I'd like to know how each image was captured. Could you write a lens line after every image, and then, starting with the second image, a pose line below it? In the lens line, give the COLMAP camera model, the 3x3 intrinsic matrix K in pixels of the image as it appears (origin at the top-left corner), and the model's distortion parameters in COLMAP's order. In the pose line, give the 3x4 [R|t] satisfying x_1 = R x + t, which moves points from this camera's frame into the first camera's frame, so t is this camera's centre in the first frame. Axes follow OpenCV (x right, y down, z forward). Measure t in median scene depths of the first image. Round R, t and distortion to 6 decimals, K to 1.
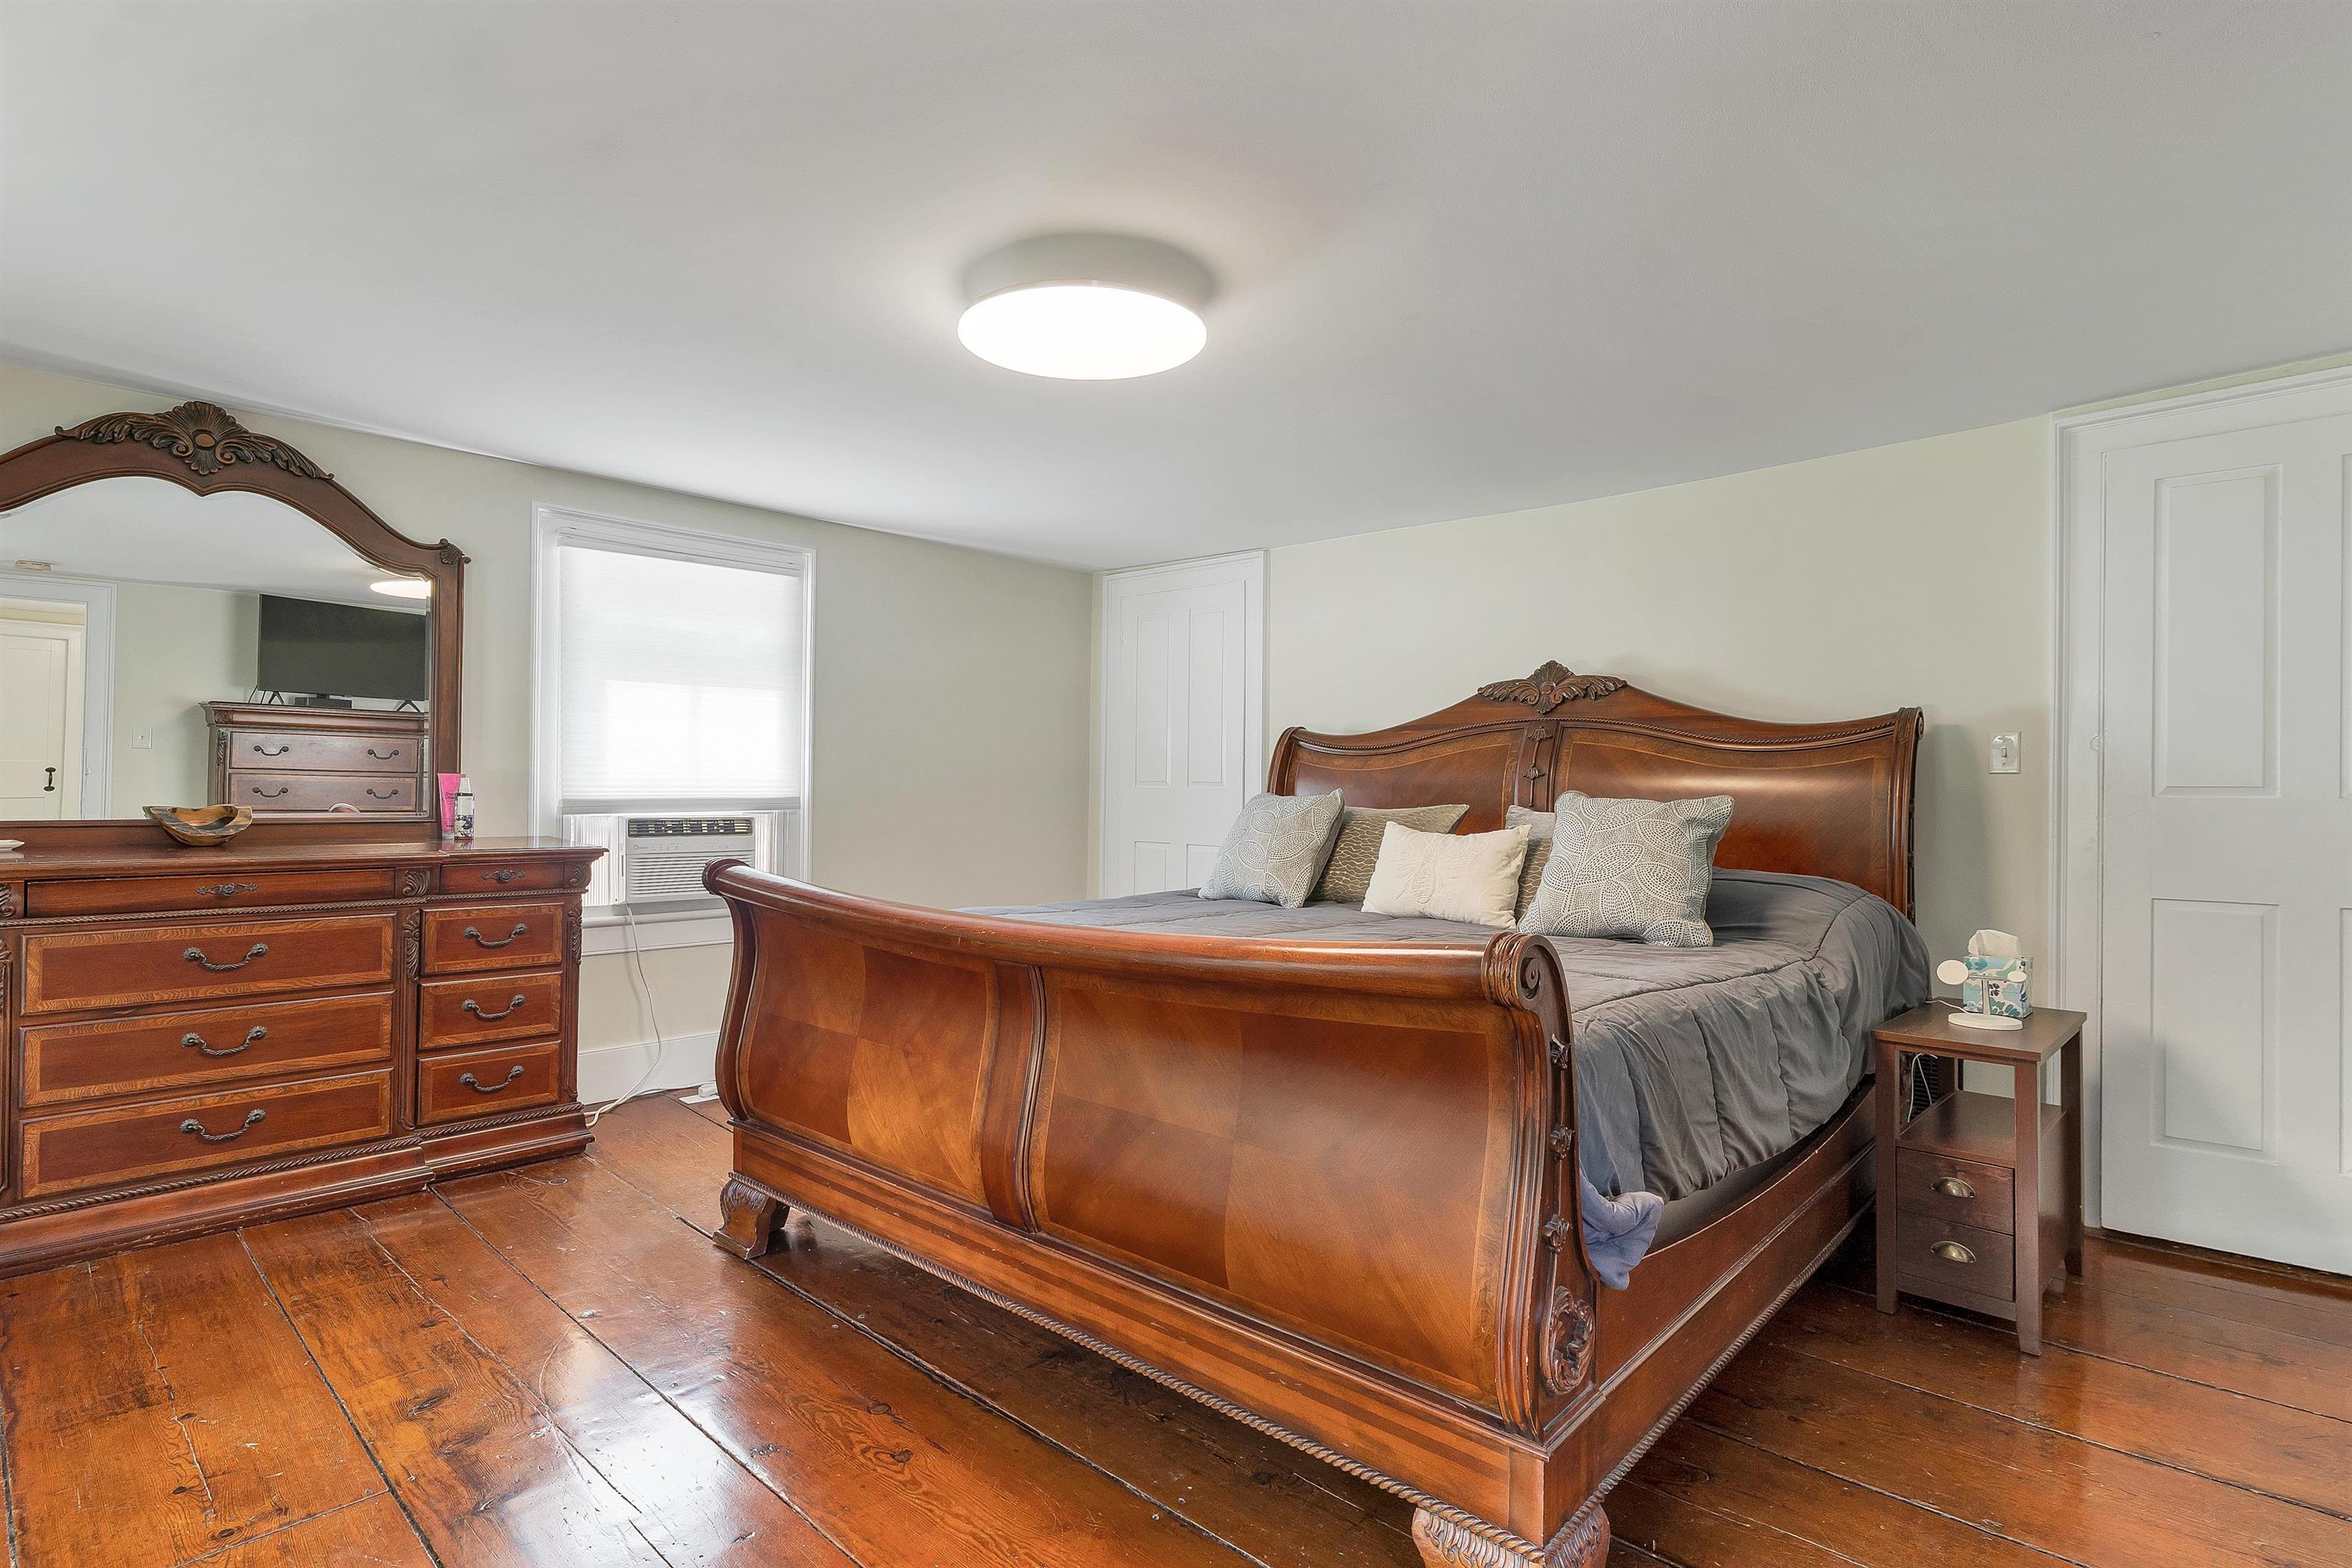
lens RADIAL K [[1139.8, 0, 1176.0], [0, 1139.8, 784.0], [0, 0, 1]] dist [0.001266, 0.000038]
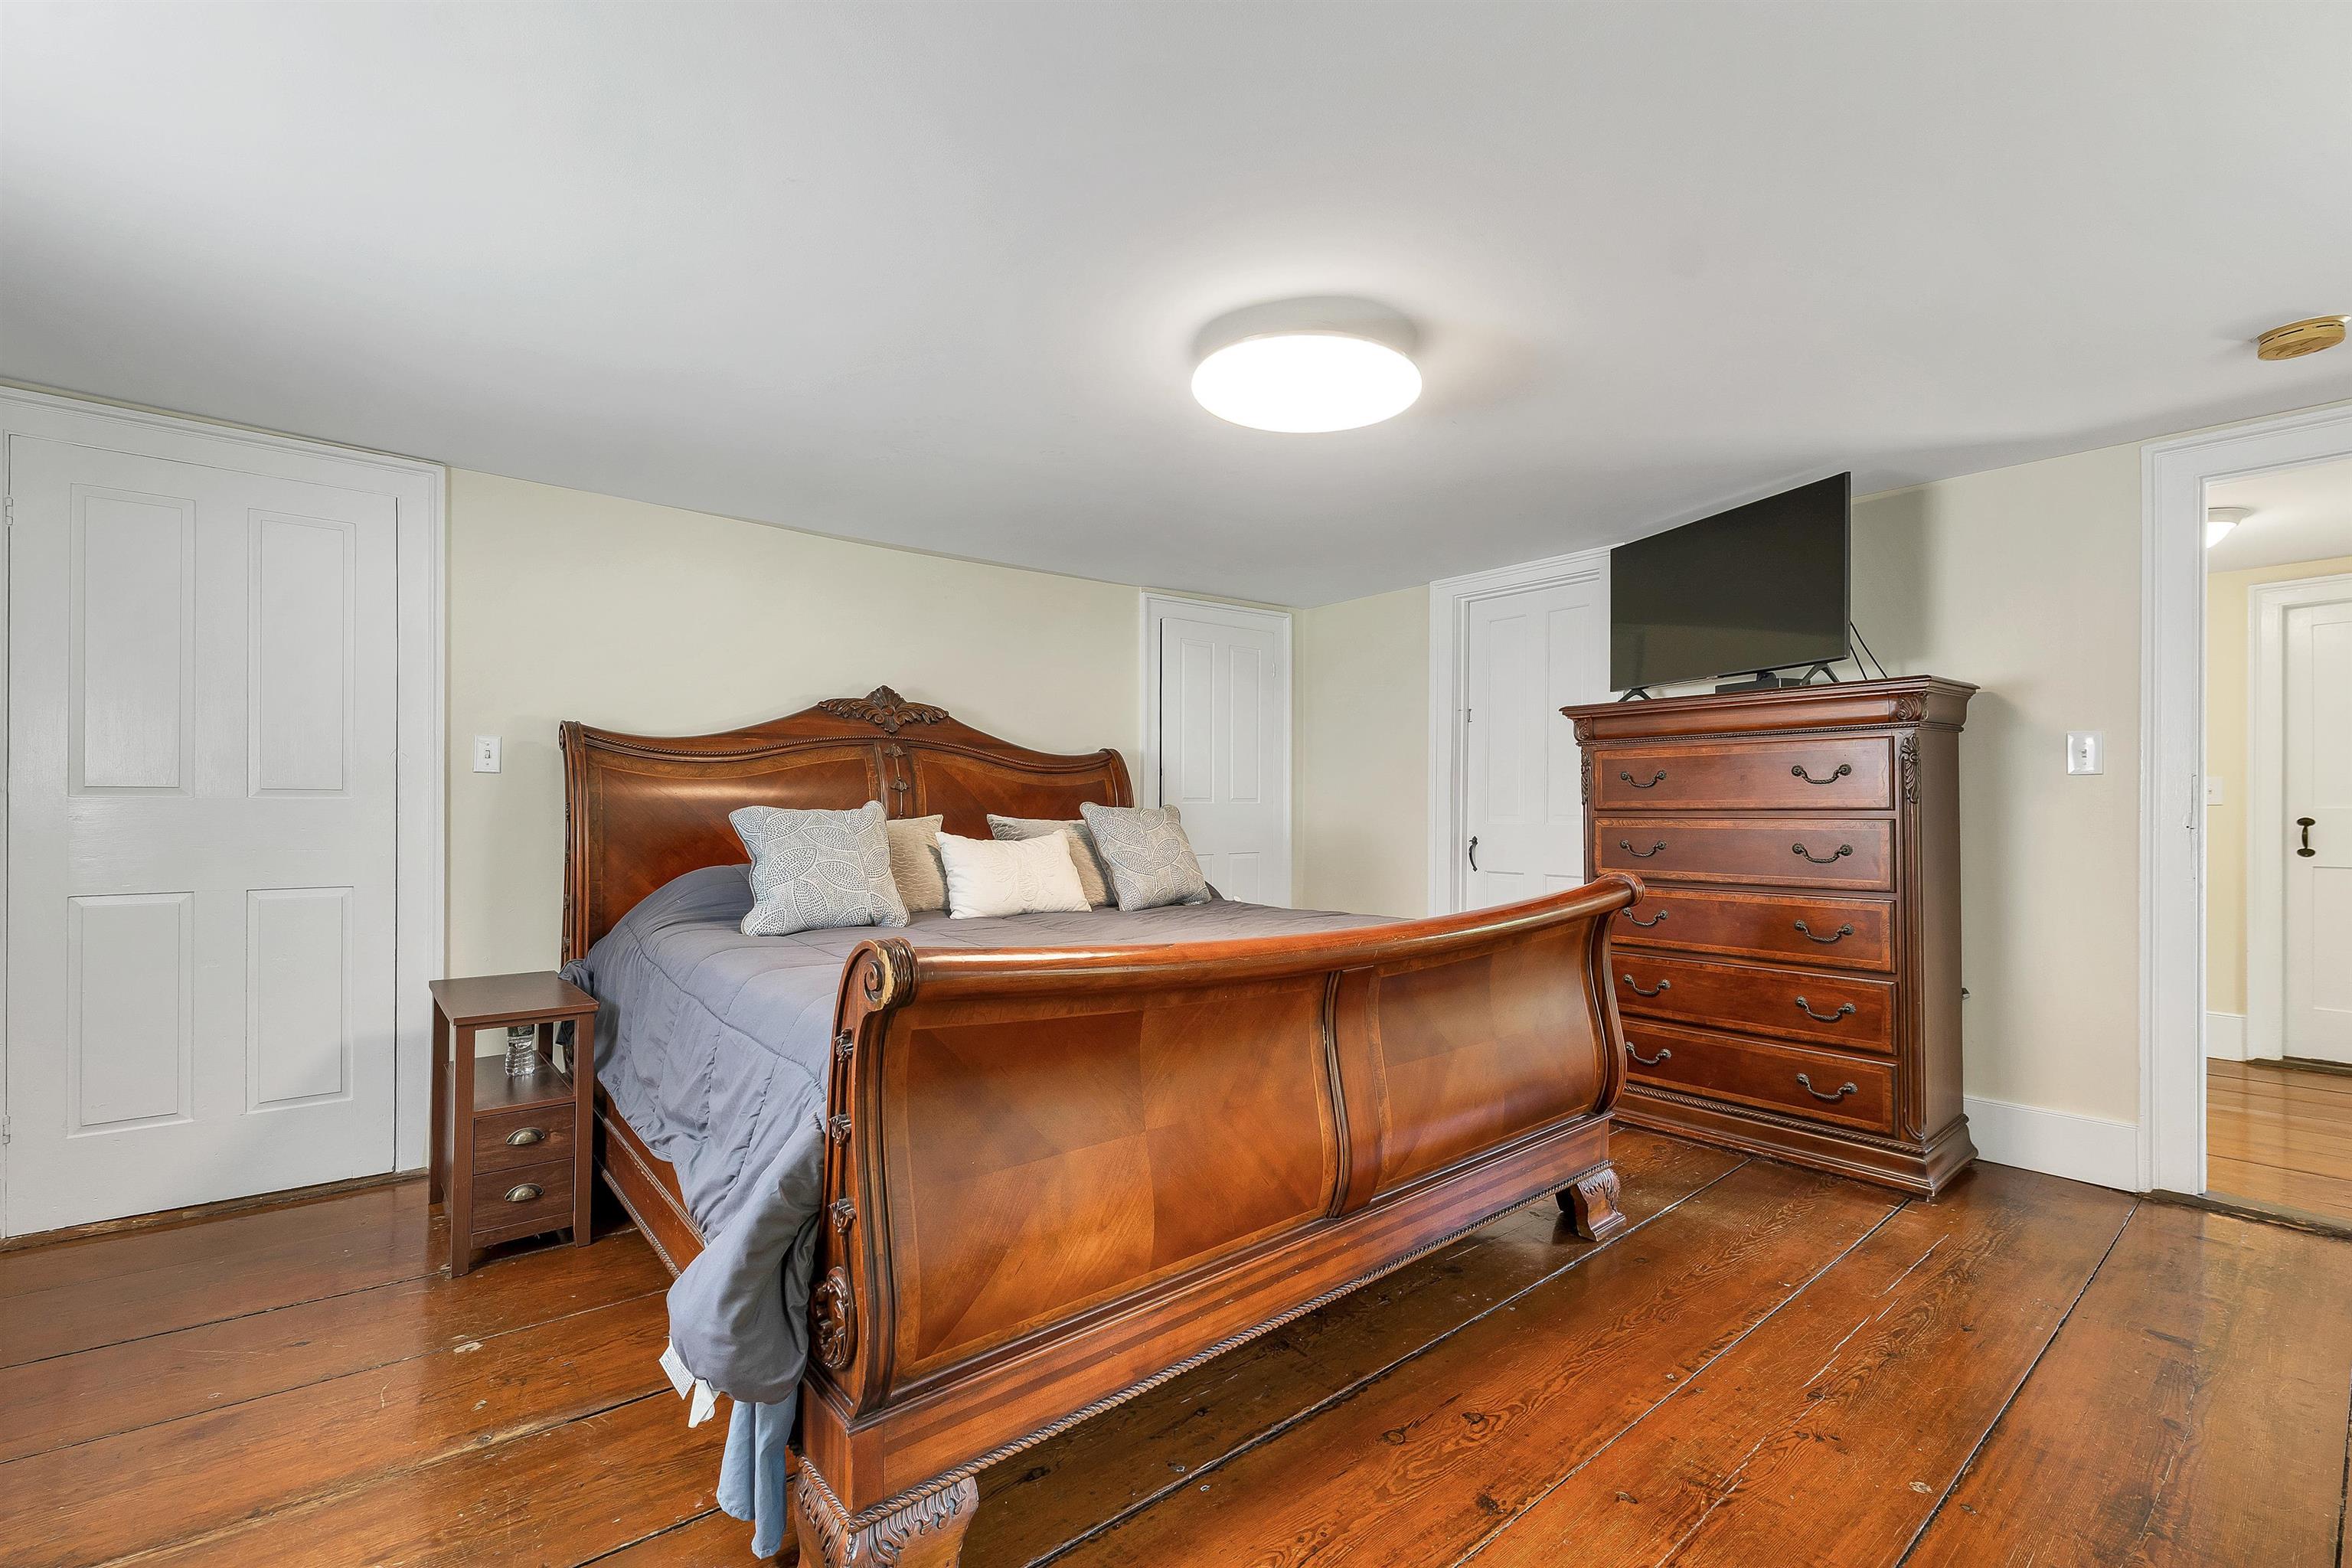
lens RADIAL K [[1011.4, 0, 1176.0], [0, 1011.4, 784.0], [0, 0, 1]] dist [-0.000204, 0.000013]
pose [[0.130862, 0.009145, 0.991358, -0.985596], [-0.011490, 0.999904, -0.007707, -0.009700], [-0.991334, -0.010383, 0.130954, 0.914339]]
